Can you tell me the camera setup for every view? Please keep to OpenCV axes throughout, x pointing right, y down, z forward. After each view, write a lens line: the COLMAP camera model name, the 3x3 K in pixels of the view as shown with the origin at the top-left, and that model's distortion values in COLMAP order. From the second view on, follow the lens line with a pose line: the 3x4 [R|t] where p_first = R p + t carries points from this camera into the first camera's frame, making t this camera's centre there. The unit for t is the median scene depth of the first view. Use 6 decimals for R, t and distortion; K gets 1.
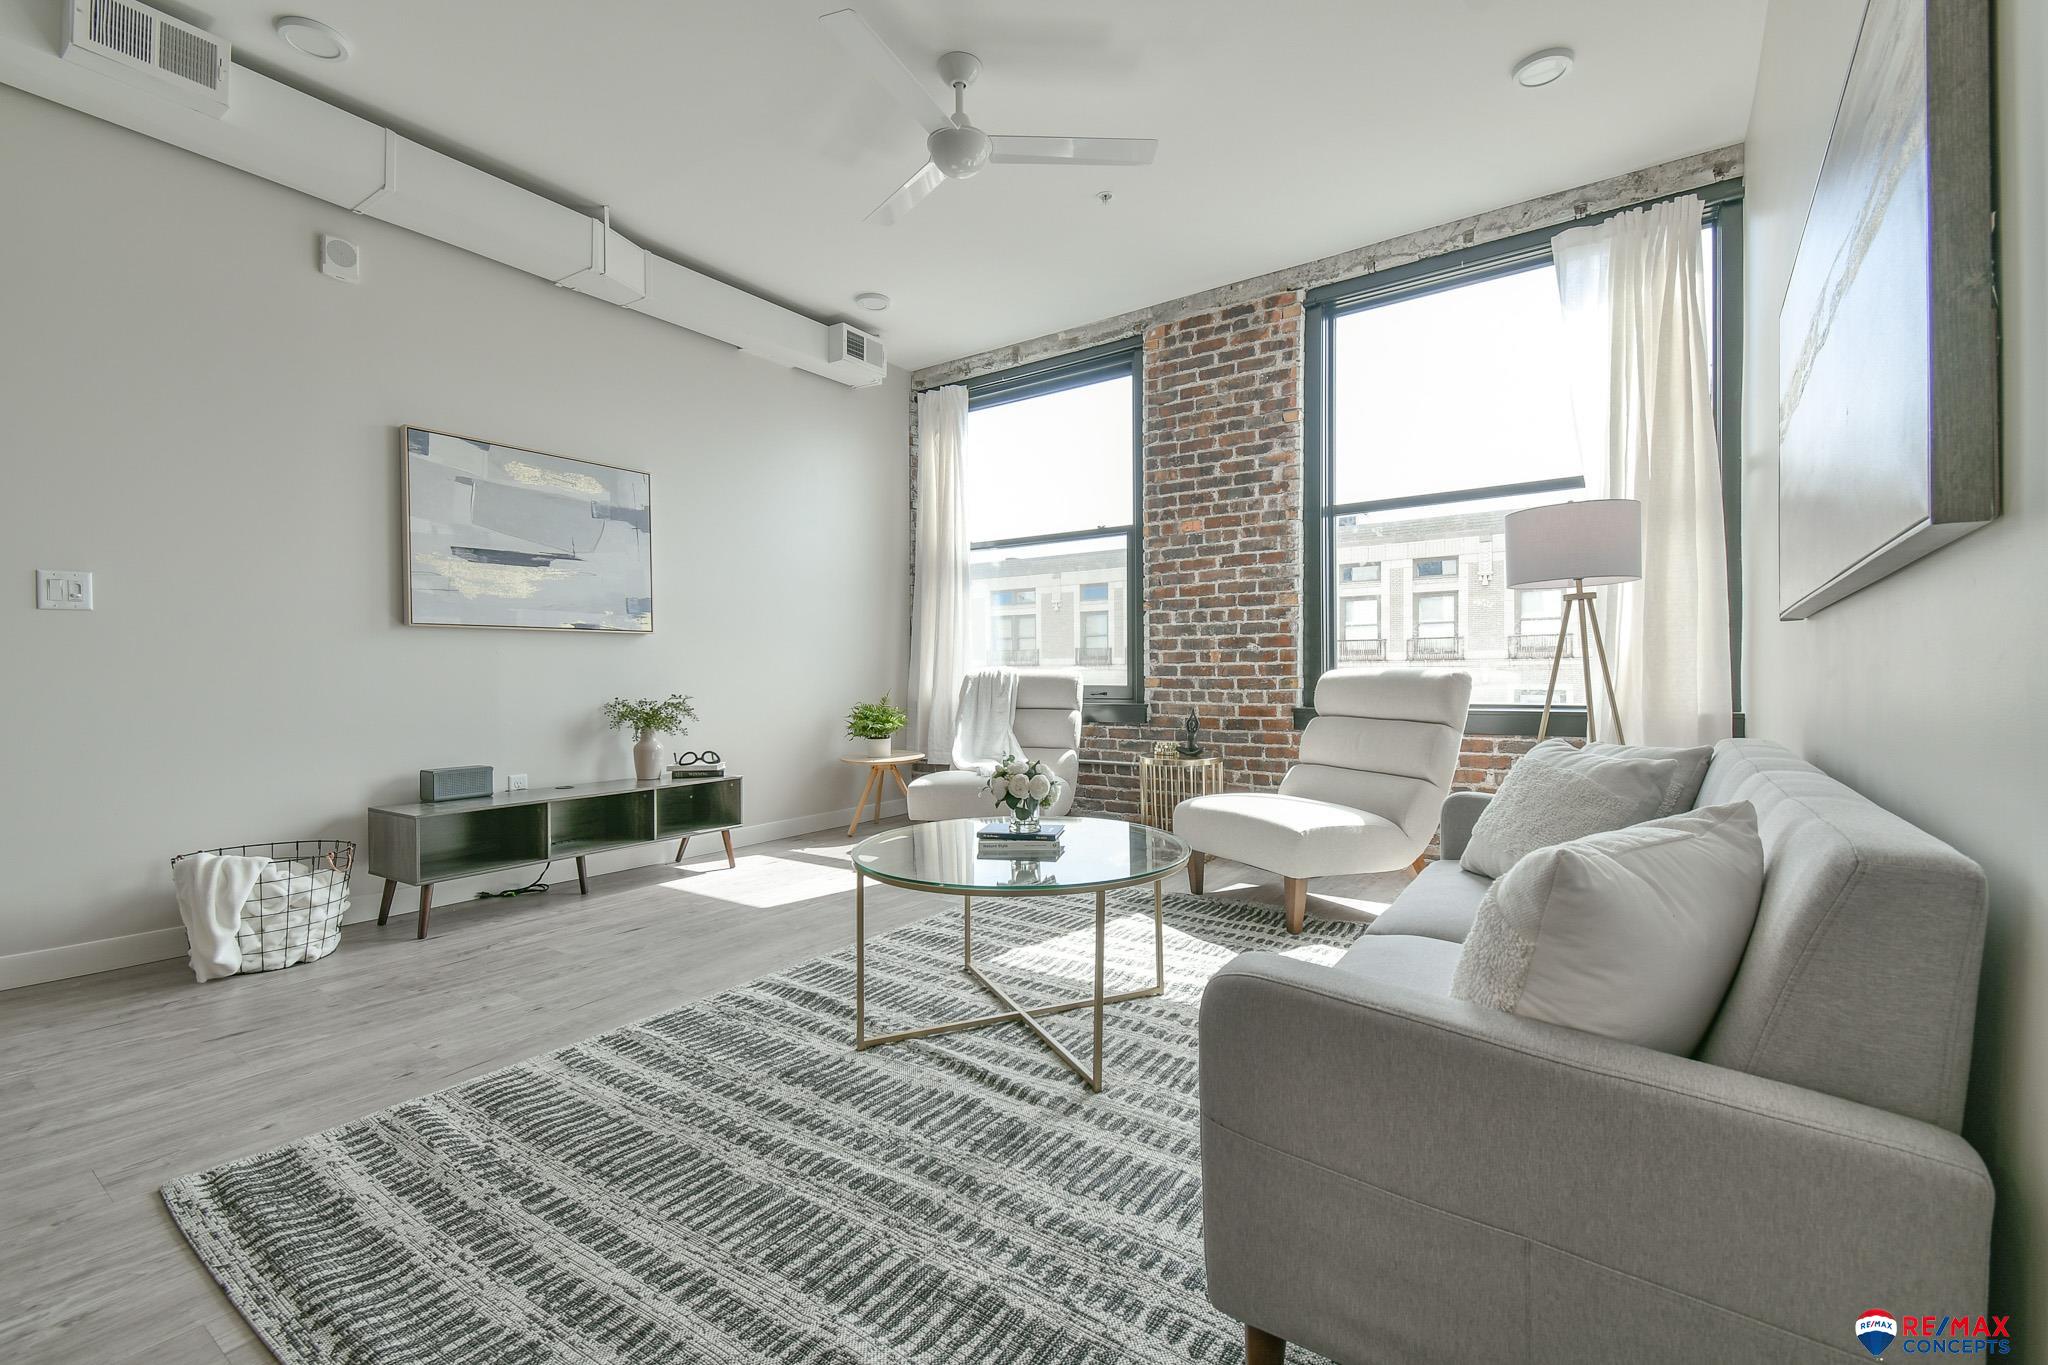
lens RADIAL K [[890.3, 0, 1019.4], [0, 890.3, 682.8], [0, 0, 1]] dist [0.042054, -0.023534]
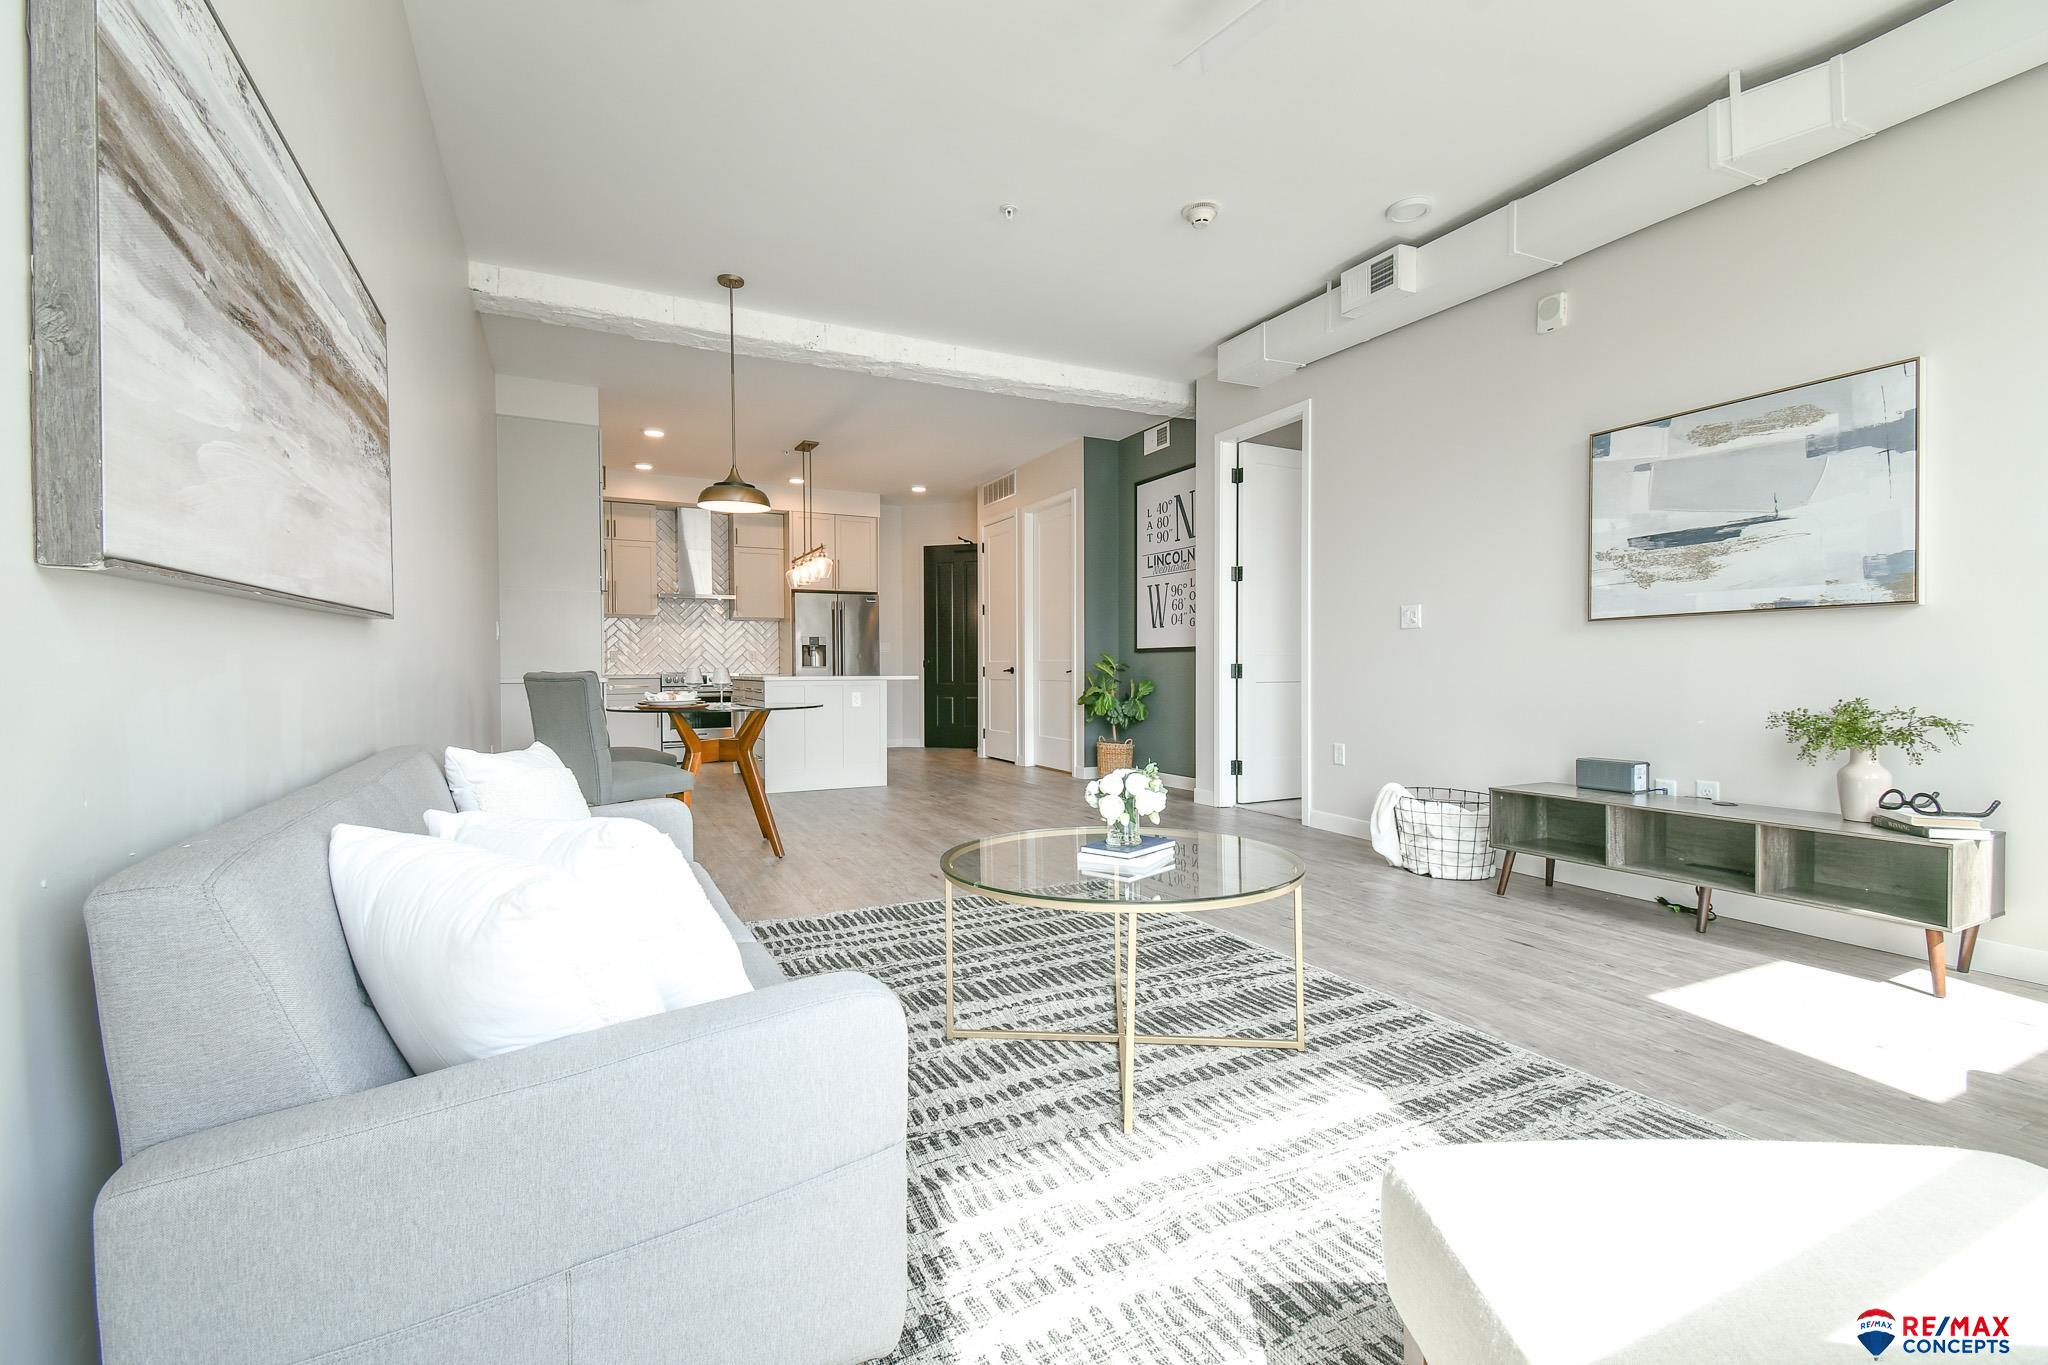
lens RADIAL K [[890.3, 0, 1019.6], [0, 890.3, 678.2], [0, 0, 1]] dist [0.042054, -0.023534]
pose [[-0.471960, 0.018052, -0.881435, 0.469239], [-0.000934, 0.999780, 0.020976, -0.014050], [0.881619, 0.010723, -0.471839, 0.722155]]
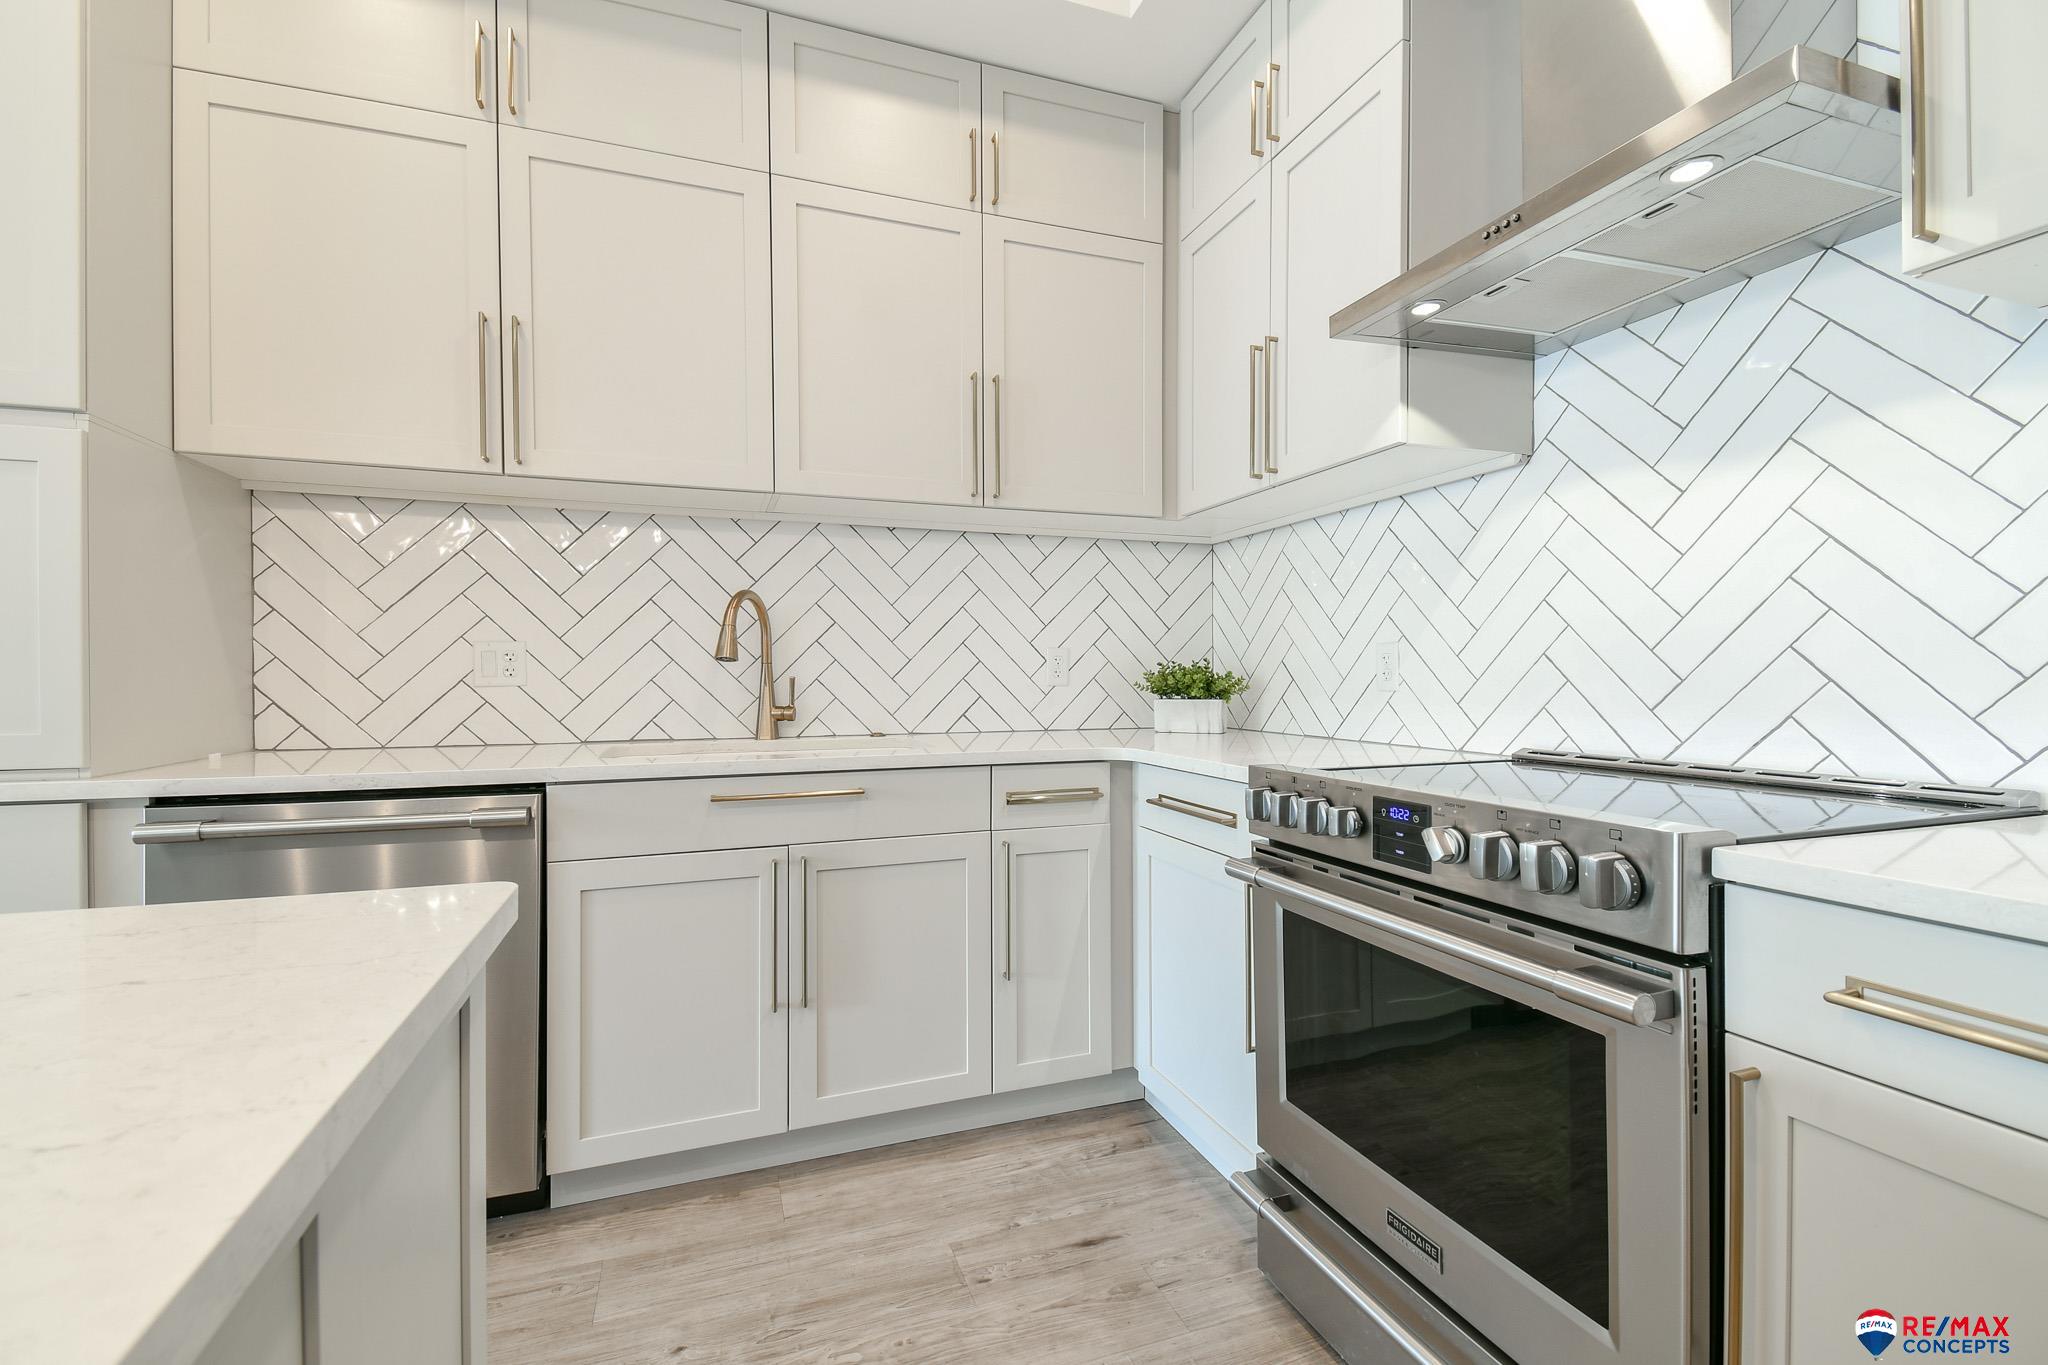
lens RADIAL K [[890.3, 0, 1021.0], [0, 890.3, 685.8], [0, 0, 1]] dist [0.042054, -0.023534]
pose [[-0.819697, -0.000892, 0.572796, -1.065462], [0.009408, 0.999843, 0.015020, -0.018286], [-0.572720, 0.017700, -0.819560, -0.598141]]
